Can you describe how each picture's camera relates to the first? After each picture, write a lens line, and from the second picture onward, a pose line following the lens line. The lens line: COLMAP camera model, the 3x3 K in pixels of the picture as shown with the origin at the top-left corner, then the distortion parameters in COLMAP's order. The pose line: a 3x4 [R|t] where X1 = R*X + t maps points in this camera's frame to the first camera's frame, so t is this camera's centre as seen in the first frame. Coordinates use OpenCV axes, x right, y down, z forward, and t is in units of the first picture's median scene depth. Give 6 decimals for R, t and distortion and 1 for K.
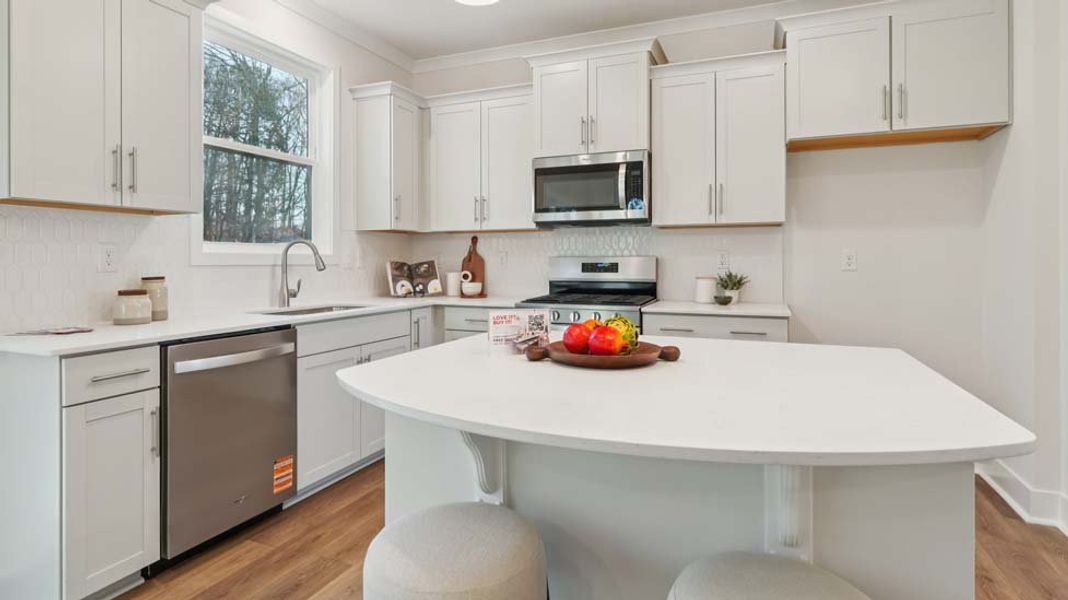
lens RADIAL K [[558.8, 0, 531.6], [0, 558.8, 259.5], [0, 0, 1]] dist [-0.002549, -0.000761]
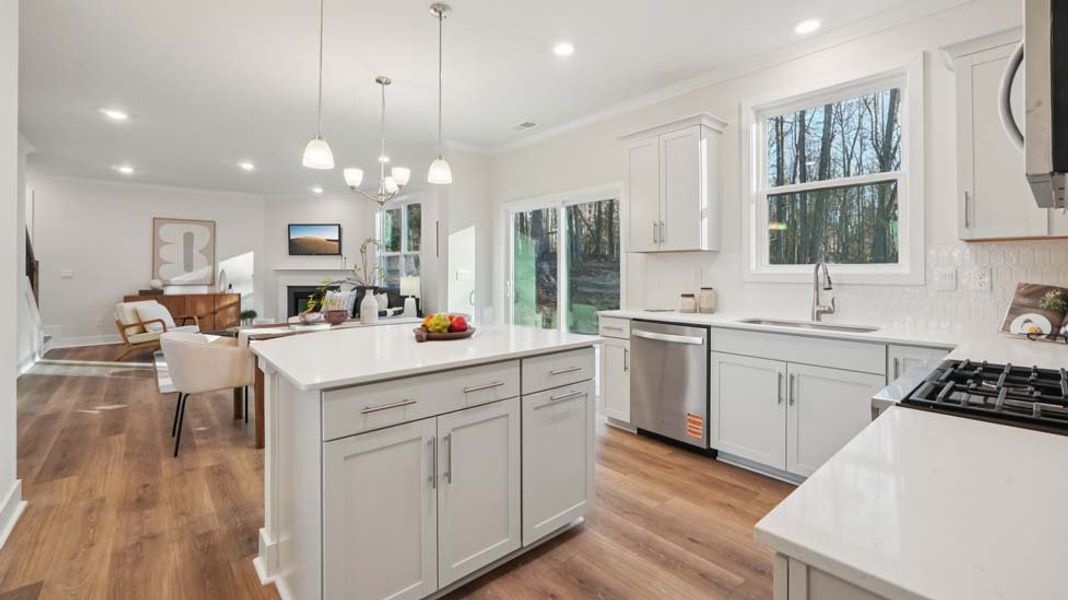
lens RADIAL K [[449.5, 0, 534.8], [0, 449.5, 269.3], [0, 0, 1]] dist [-0.000203, 0.000376]
pose [[-0.447145, -0.000878, -0.894461, 0.535938], [0.003317, 0.999991, -0.002640, -0.015203], [0.894455, -0.004147, -0.447138, 0.782673]]
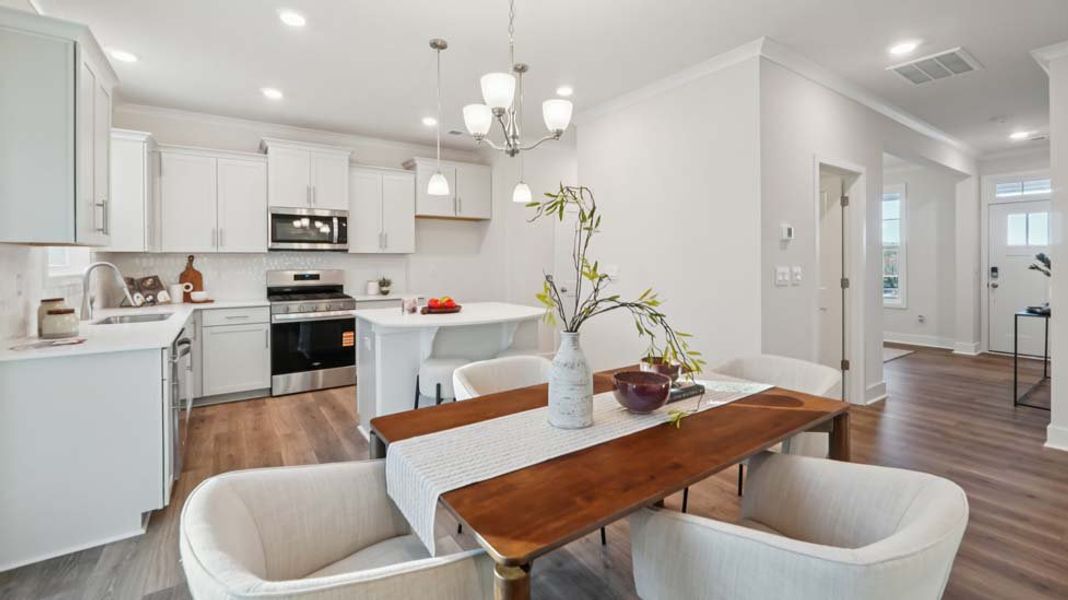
lens RADIAL K [[453.7, 0, 536.2], [0, 453.7, 263.1], [0, 0, 1]] dist [-0.000374, 0.000669]
pose [[0.541854, -0.005719, 0.840453, -0.636250], [0.002537, 0.999983, 0.005169, -0.032233], [-0.840469, -0.000669, 0.541860, -0.270599]]
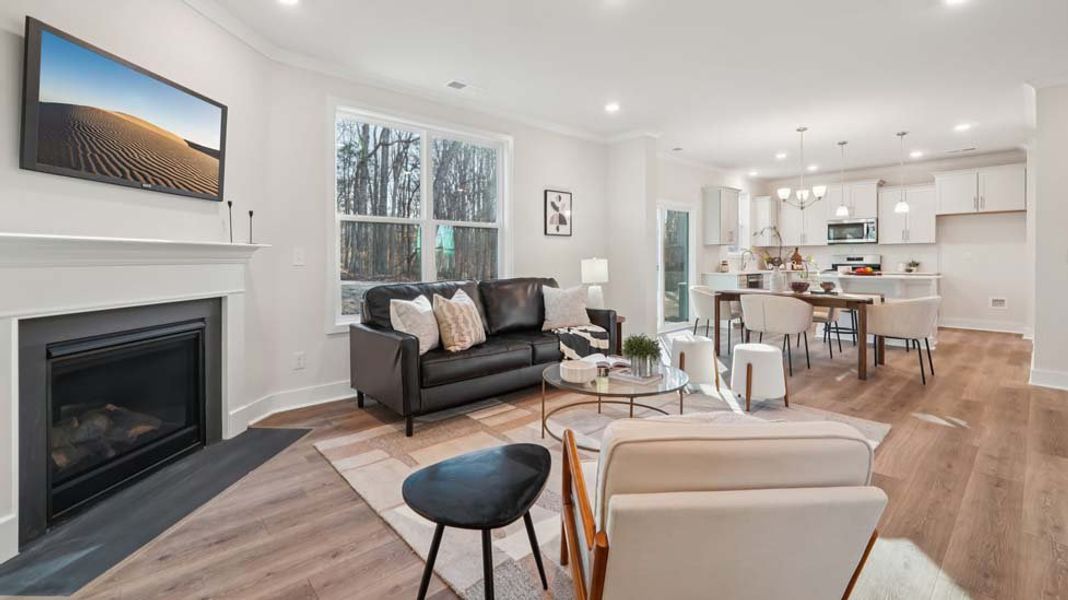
lens RADIAL K [[448.8, 0, 534.0], [0, 448.8, 261.8], [0, 0, 1]] dist [-0.000812, 0.000365]
pose [[0.898858, 0.001791, -0.438237, -0.337019], [0.003229, 0.999937, 0.010709, -0.001560], [0.438229, -0.011041, 0.898796, -1.709895]]
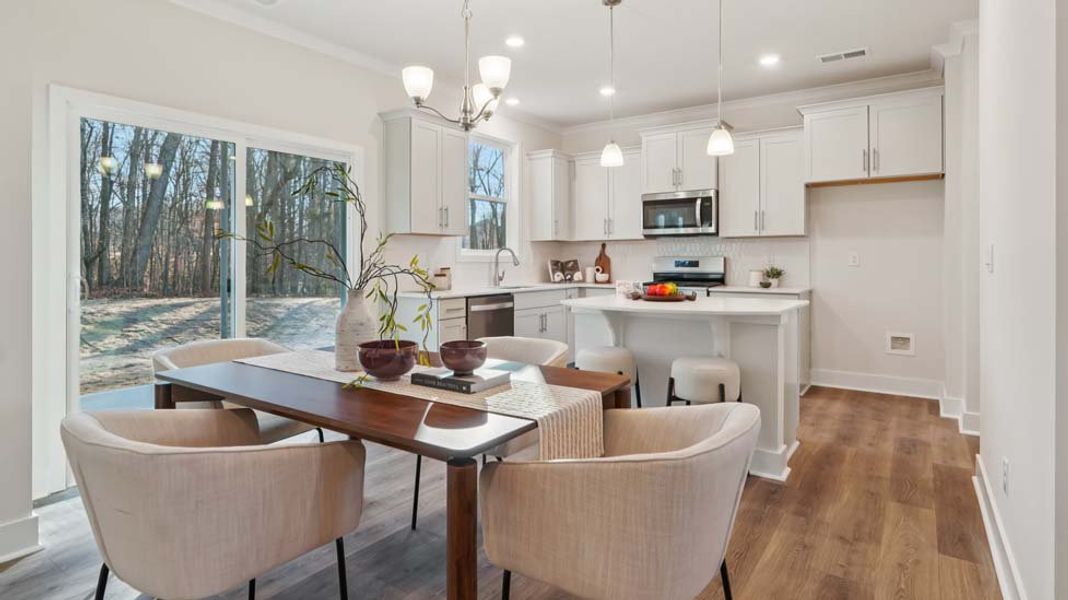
lens RADIAL K [[558.8, 0, 531.6], [0, 558.8, 259.5], [0, 0, 1]] dist [-0.002549, -0.000761]
pose [[0.977160, -0.000652, -0.212506, 0.033106], [0.001090, 0.999998, 0.001943, -0.001293], [0.212504, -0.002130, 0.977158, -0.600246]]
